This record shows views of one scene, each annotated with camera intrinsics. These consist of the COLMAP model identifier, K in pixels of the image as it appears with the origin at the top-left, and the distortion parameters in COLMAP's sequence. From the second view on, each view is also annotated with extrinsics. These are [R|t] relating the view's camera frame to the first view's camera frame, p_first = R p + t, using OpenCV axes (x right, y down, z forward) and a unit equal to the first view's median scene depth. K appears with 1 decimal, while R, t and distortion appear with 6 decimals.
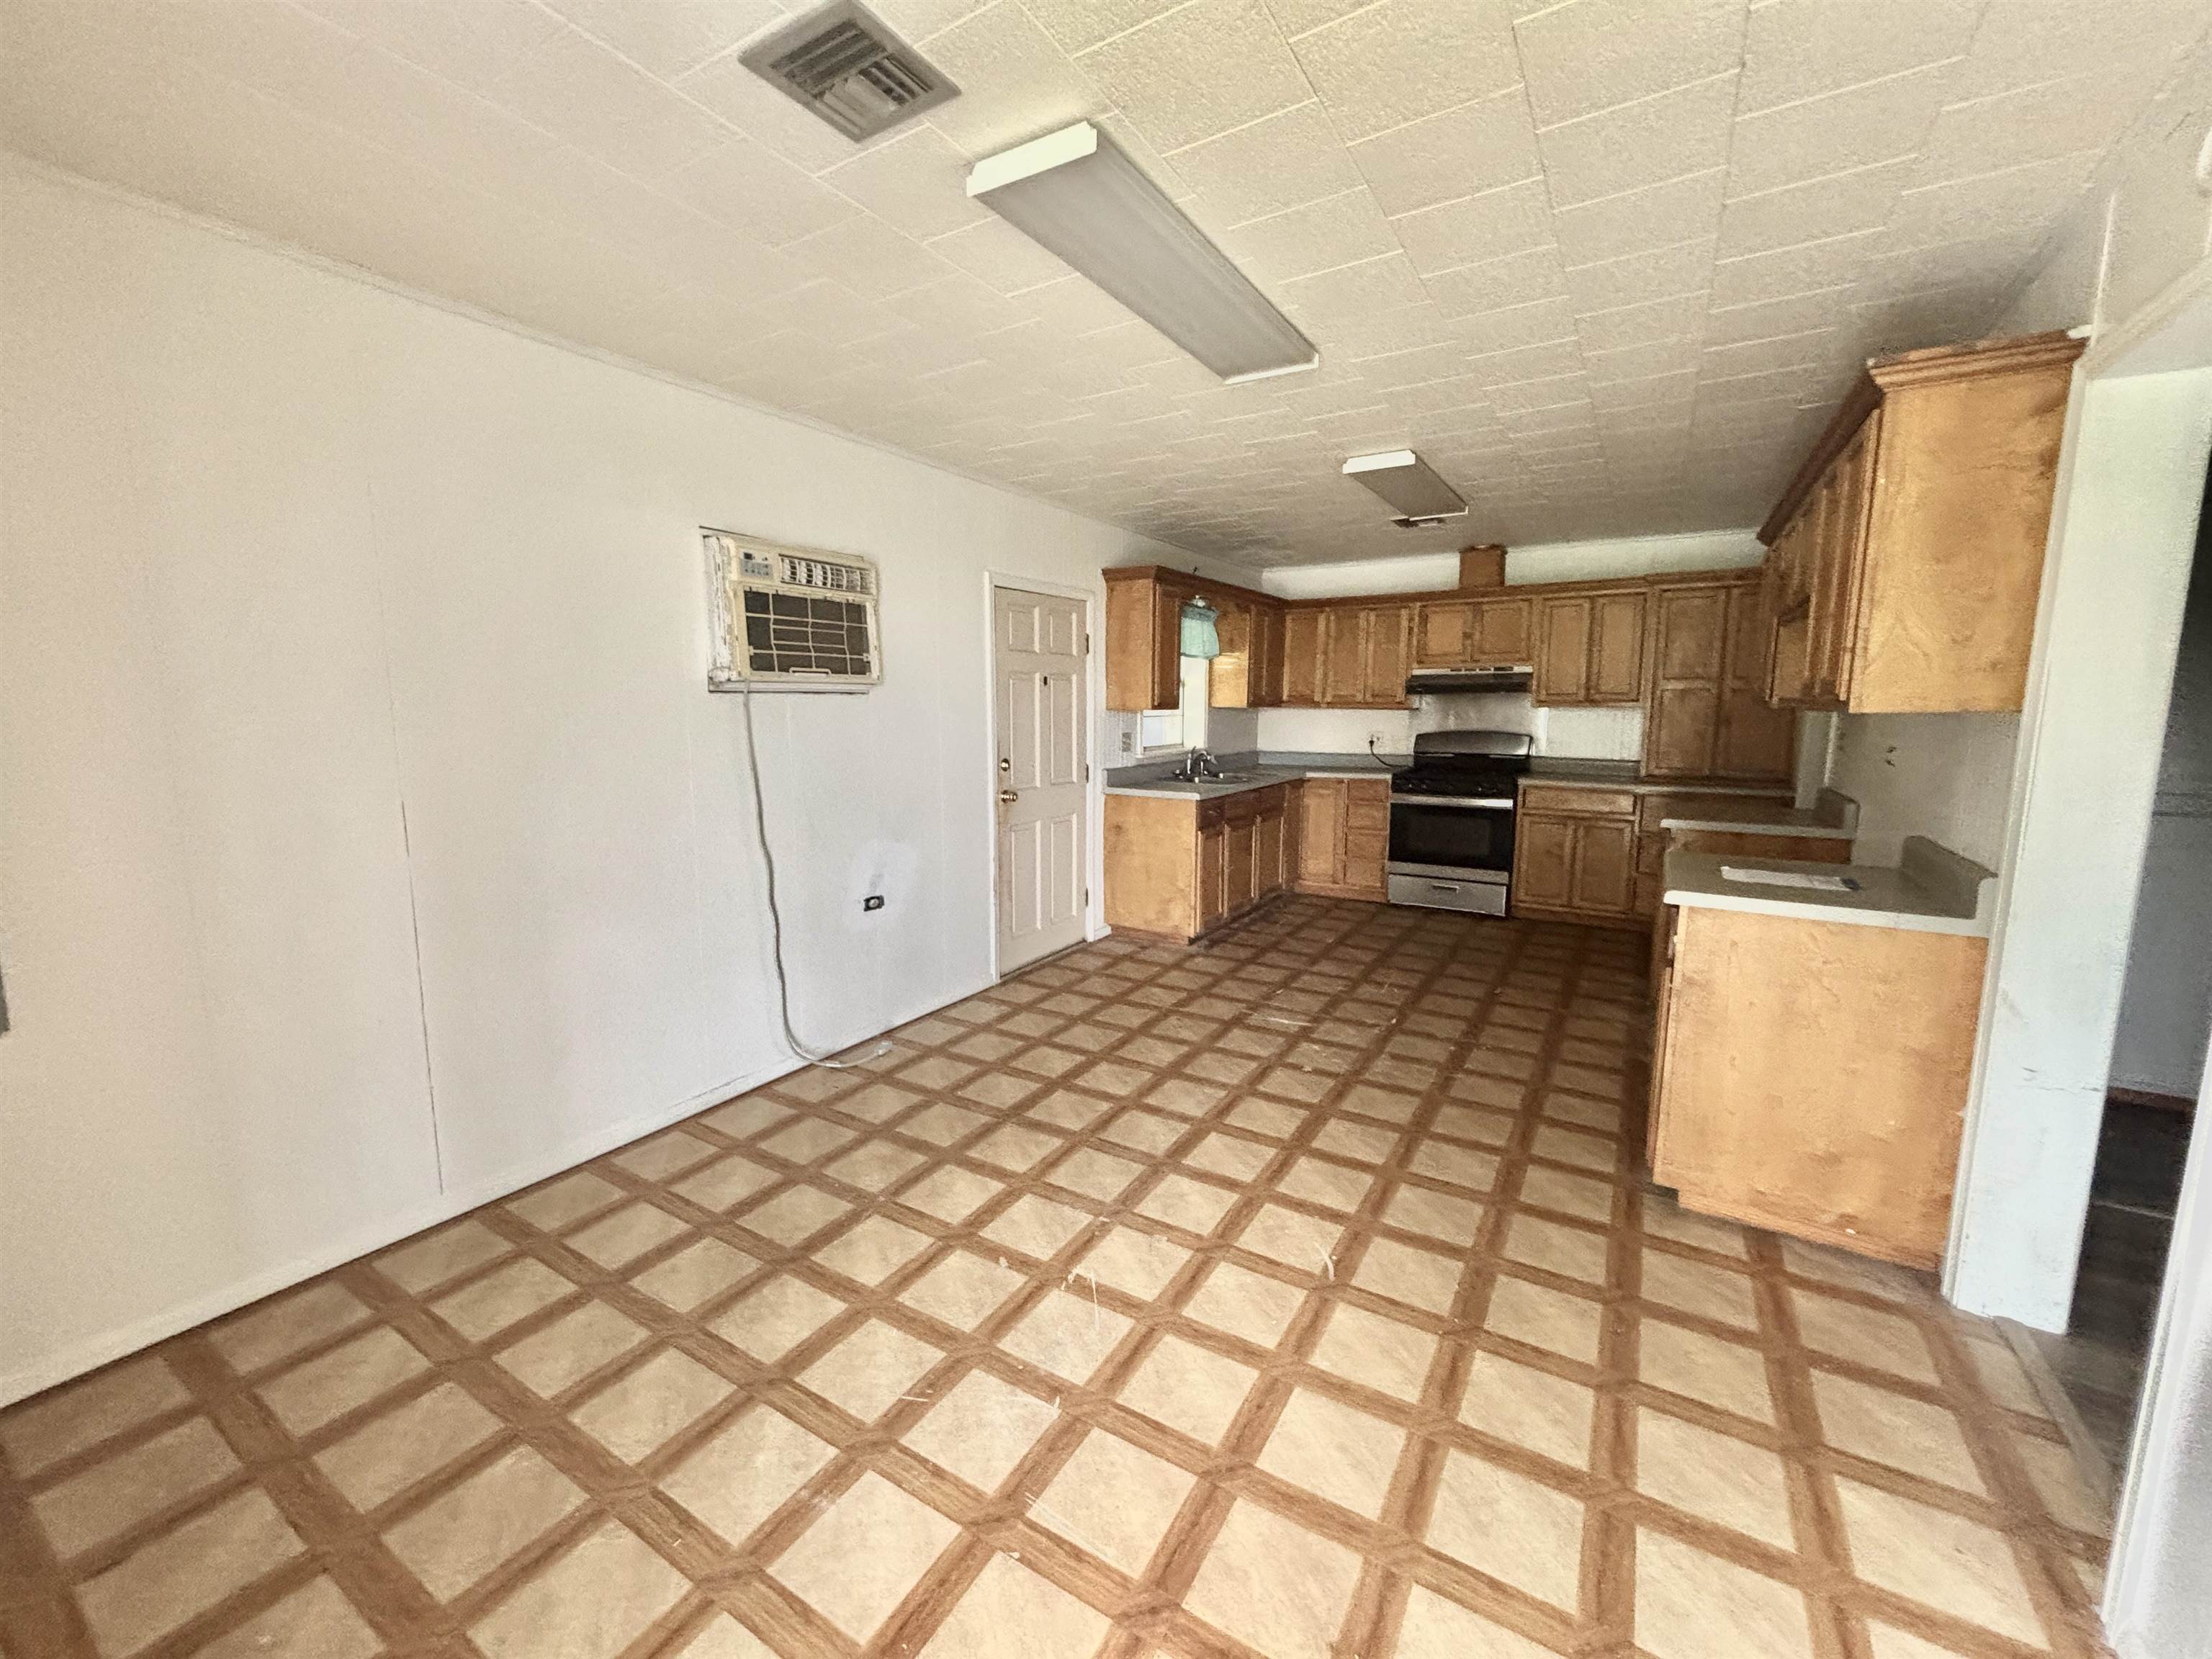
lens RADIAL K [[893.2, 0, 1103.2], [0, 893.2, 823.9], [0, 0, 1]] dist [0.022696, -0.017206]
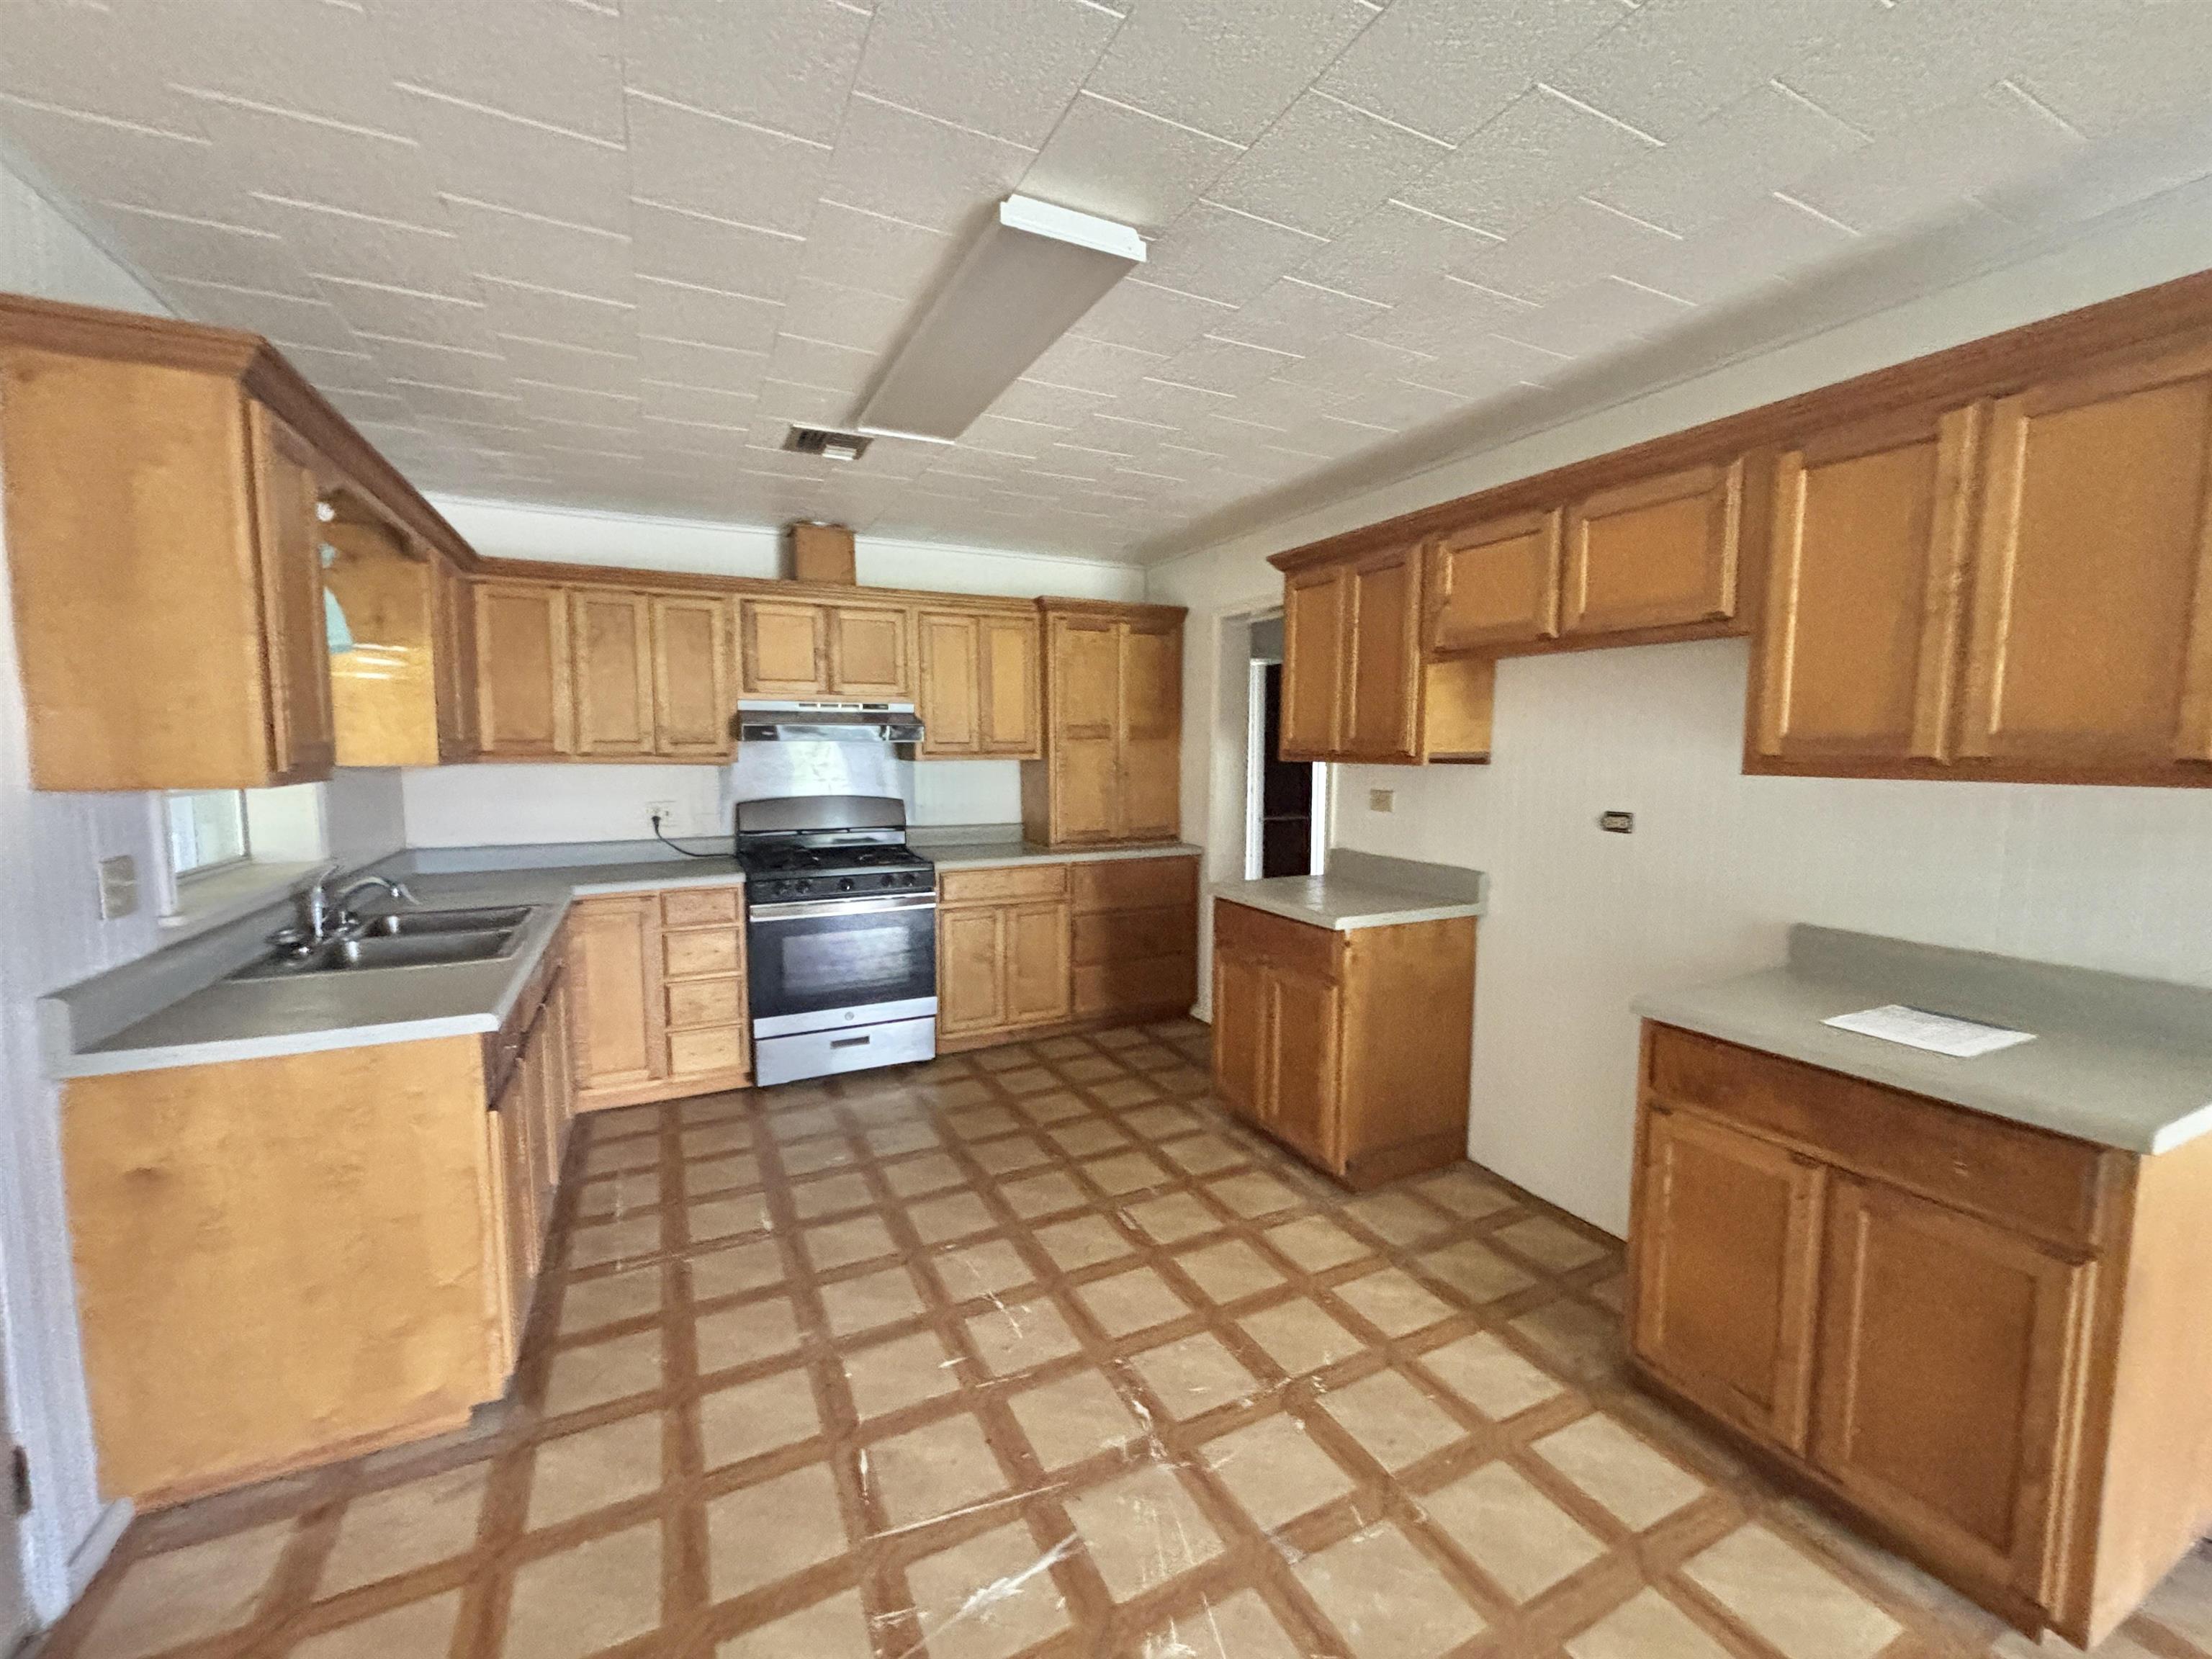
lens RADIAL K [[893.2, 0, 1103.2], [0, 893.2, 823.9], [0, 0, 1]] dist [0.022696, -0.017206]
pose [[0.528644, -0.074624, 0.845557, -0.088311], [0.112822, 0.993467, 0.017141, -0.123061], [-0.841313, 0.086336, 0.533610, 0.819013]]
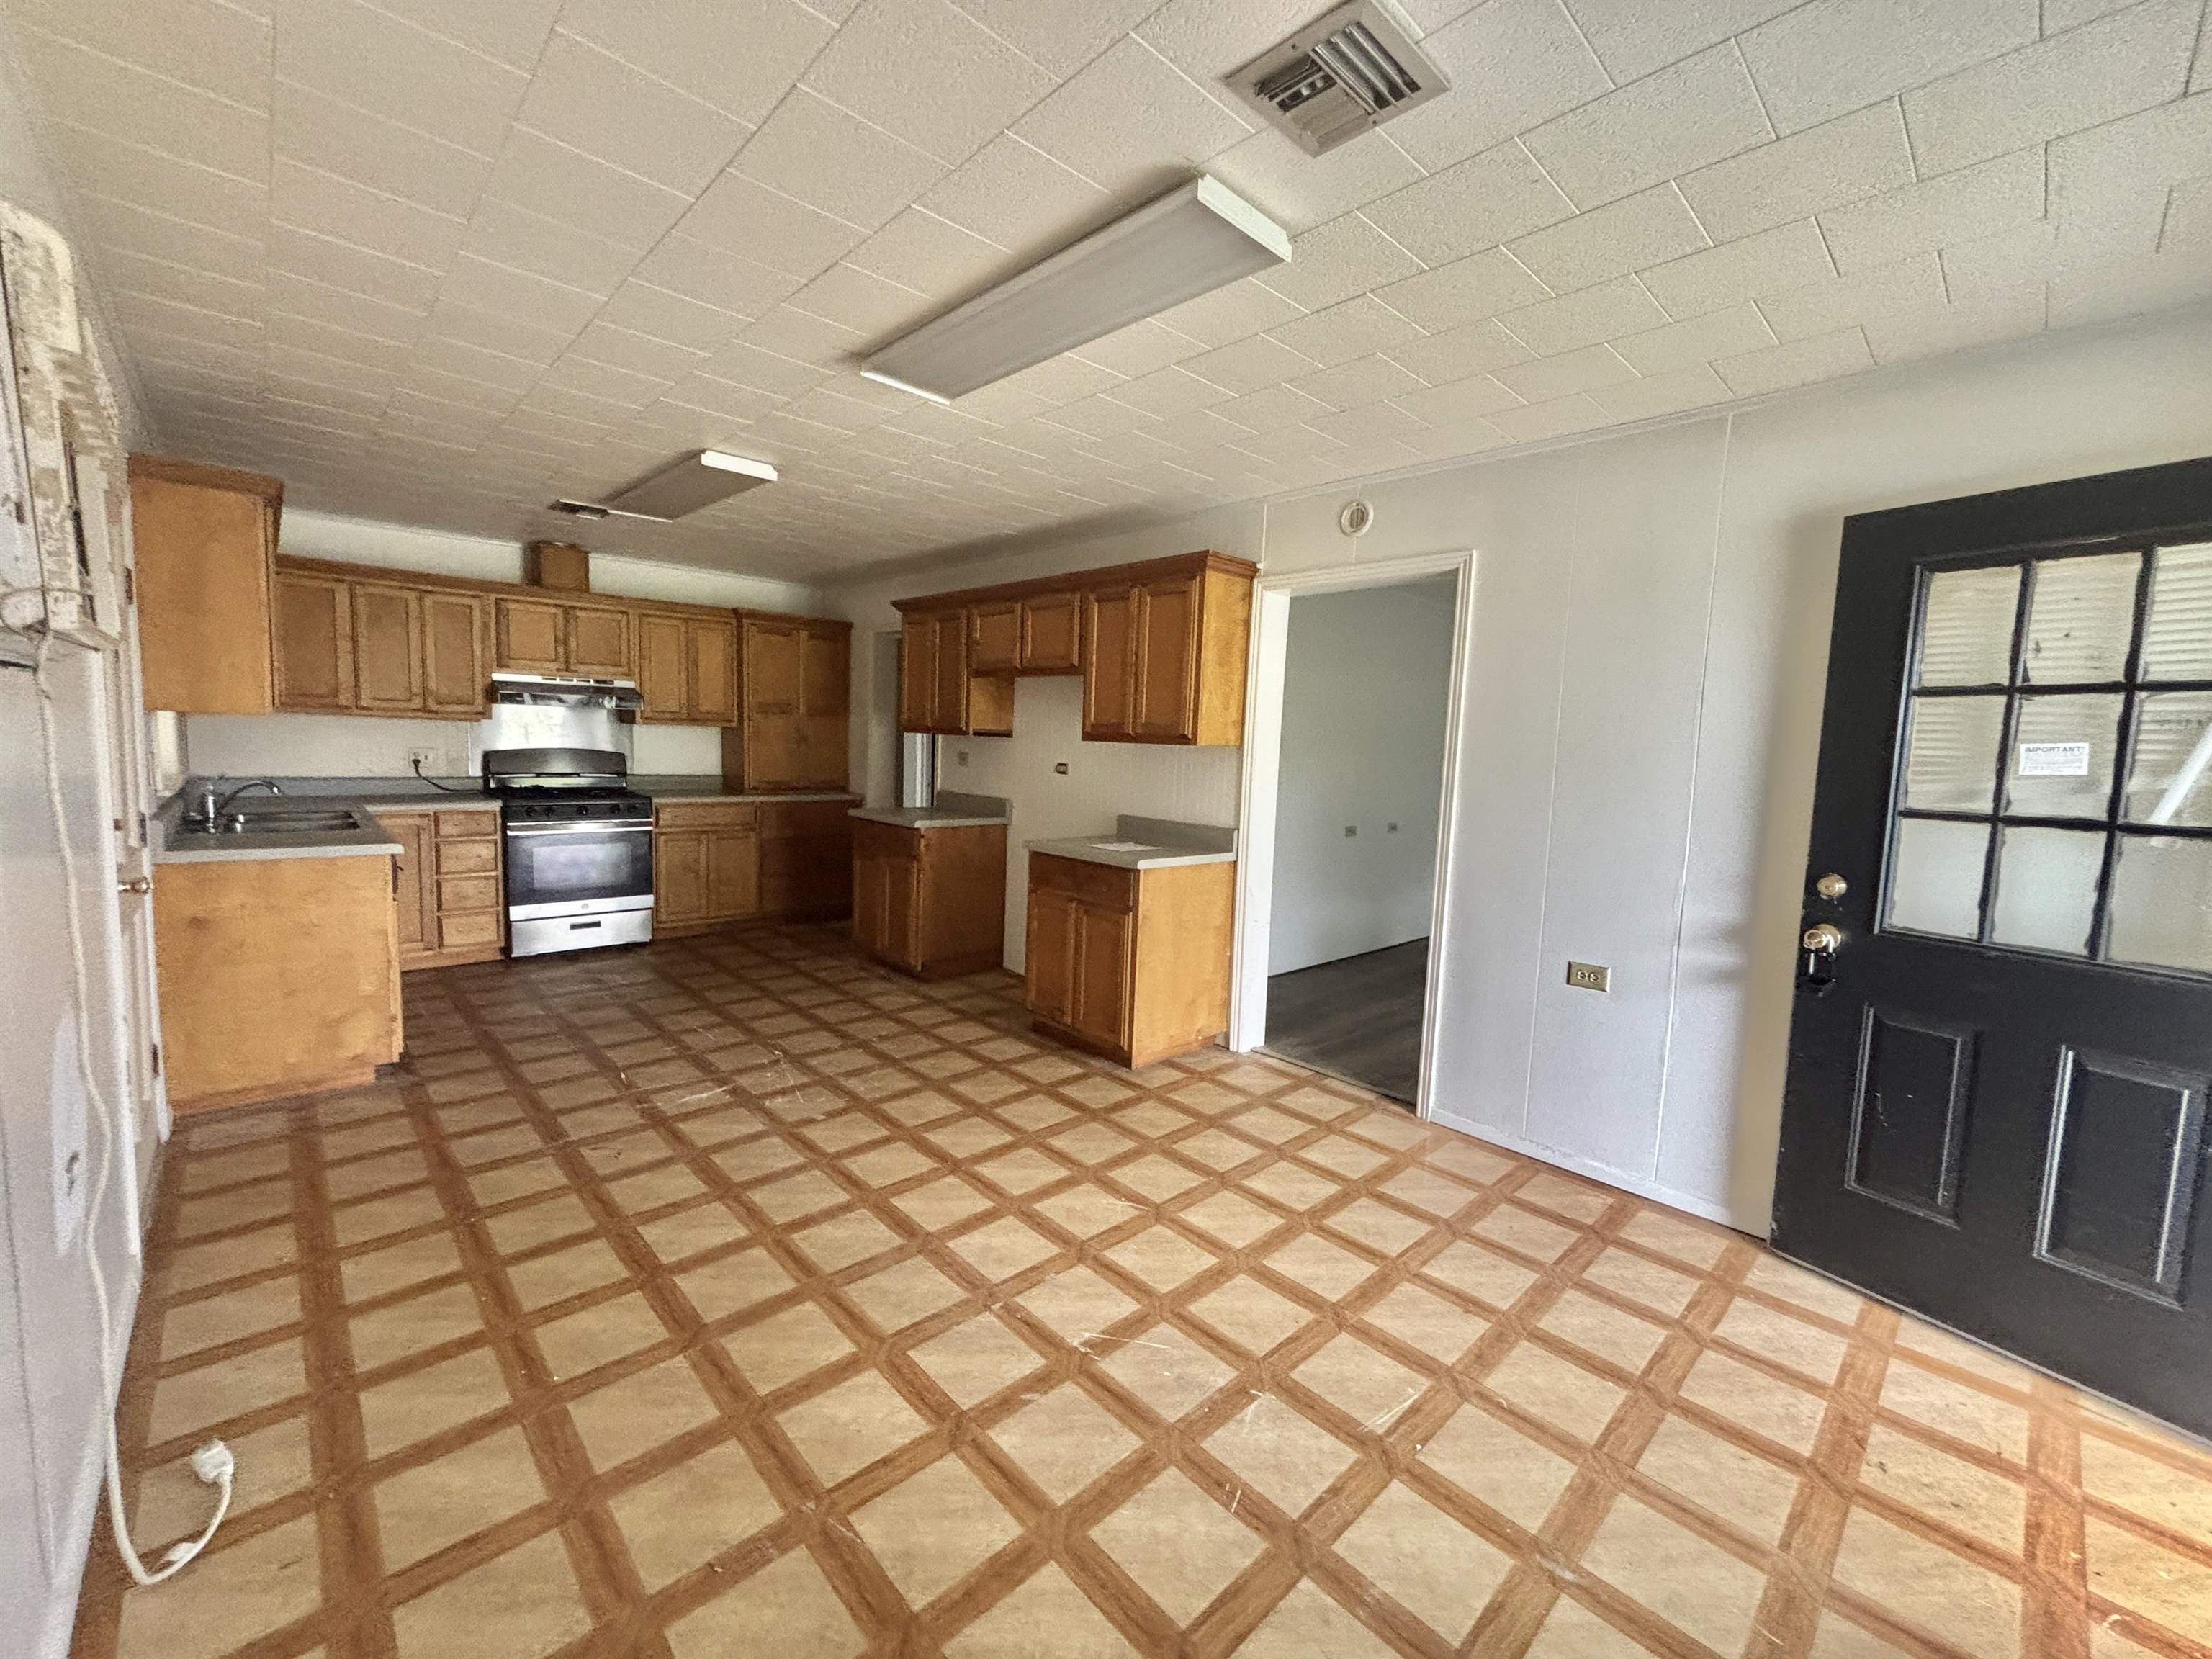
lens RADIAL K [[893.2, 0, 1103.2], [0, 893.2, 823.9], [0, 0, 1]] dist [0.022696, -0.017206]
pose [[0.261142, -0.085488, 0.961508, -0.555437], [0.092959, 0.993668, 0.063100, -0.060323], [-0.960814, 0.072903, 0.267435, 0.434273]]
